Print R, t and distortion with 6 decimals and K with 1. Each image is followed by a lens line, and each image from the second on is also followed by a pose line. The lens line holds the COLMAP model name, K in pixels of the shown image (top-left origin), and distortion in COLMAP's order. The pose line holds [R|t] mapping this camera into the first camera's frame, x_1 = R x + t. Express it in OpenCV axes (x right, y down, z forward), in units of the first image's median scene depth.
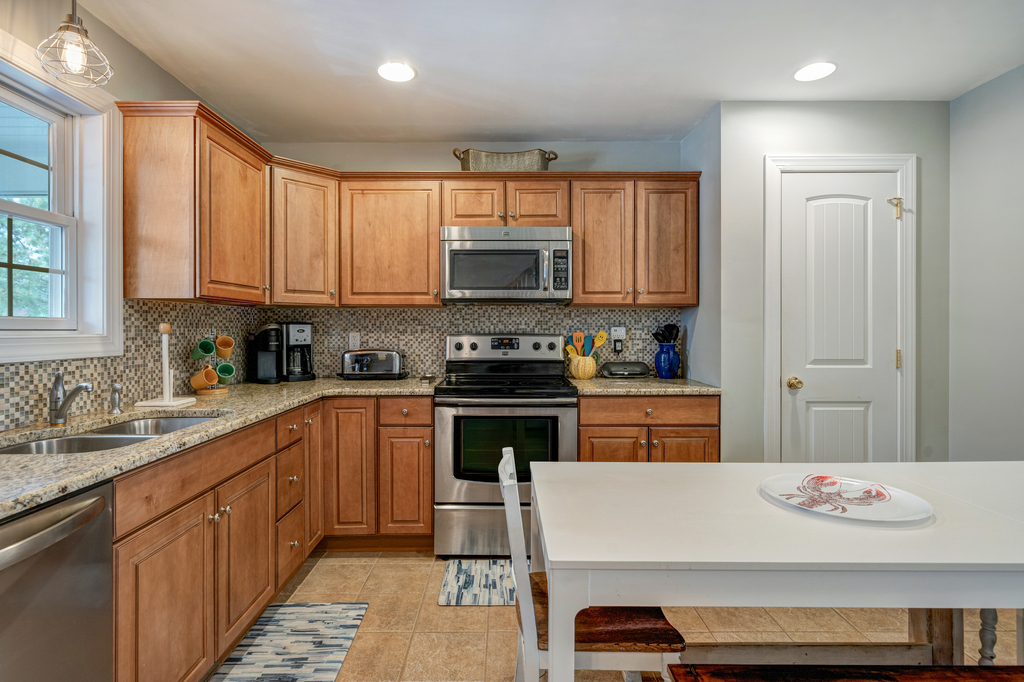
lens RADIAL K [[524.7, 0, 494.7], [0, 524.7, 327.4], [0, 0, 1]] dist [-0.001608, -0.000235]
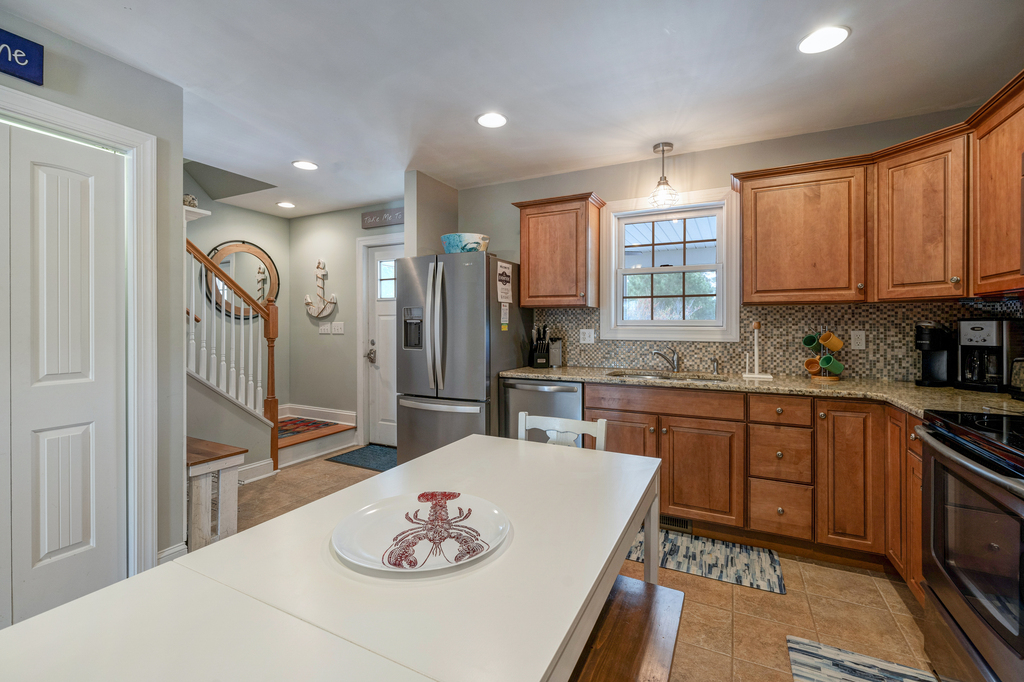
lens RADIAL K [[436.8, 0, 507.9], [0, 436.8, 328.1], [0, 0, 1]] dist [0.012812, -0.000239]
pose [[-0.440087, 0.006682, -0.897930, 0.822346], [0.001683, 0.999977, 0.006616, 0.000110], [0.897953, 0.001400, -0.440088, 0.957842]]
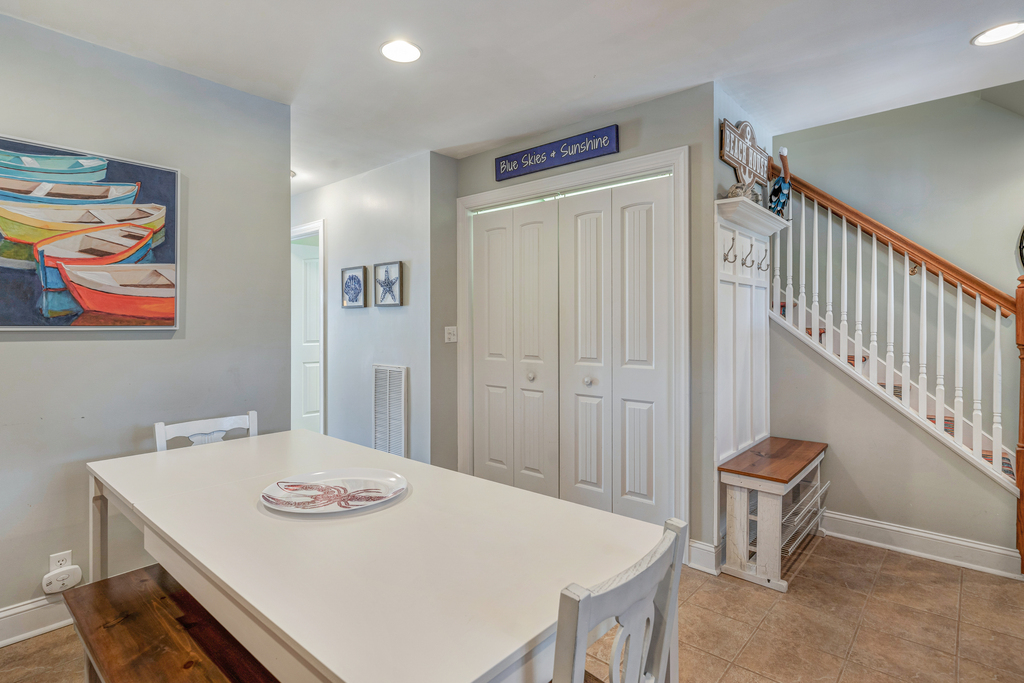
lens RADIAL K [[524.7, 0, 494.7], [0, 524.7, 327.9], [0, 0, 1]] dist [-0.001608, -0.000235]
pose [[-0.751187, 0.001162, 0.660088, -0.167483], [0.004862, 0.999981, 0.003773, 0.002442], [-0.660071, 0.006043, -0.751179, 1.049402]]
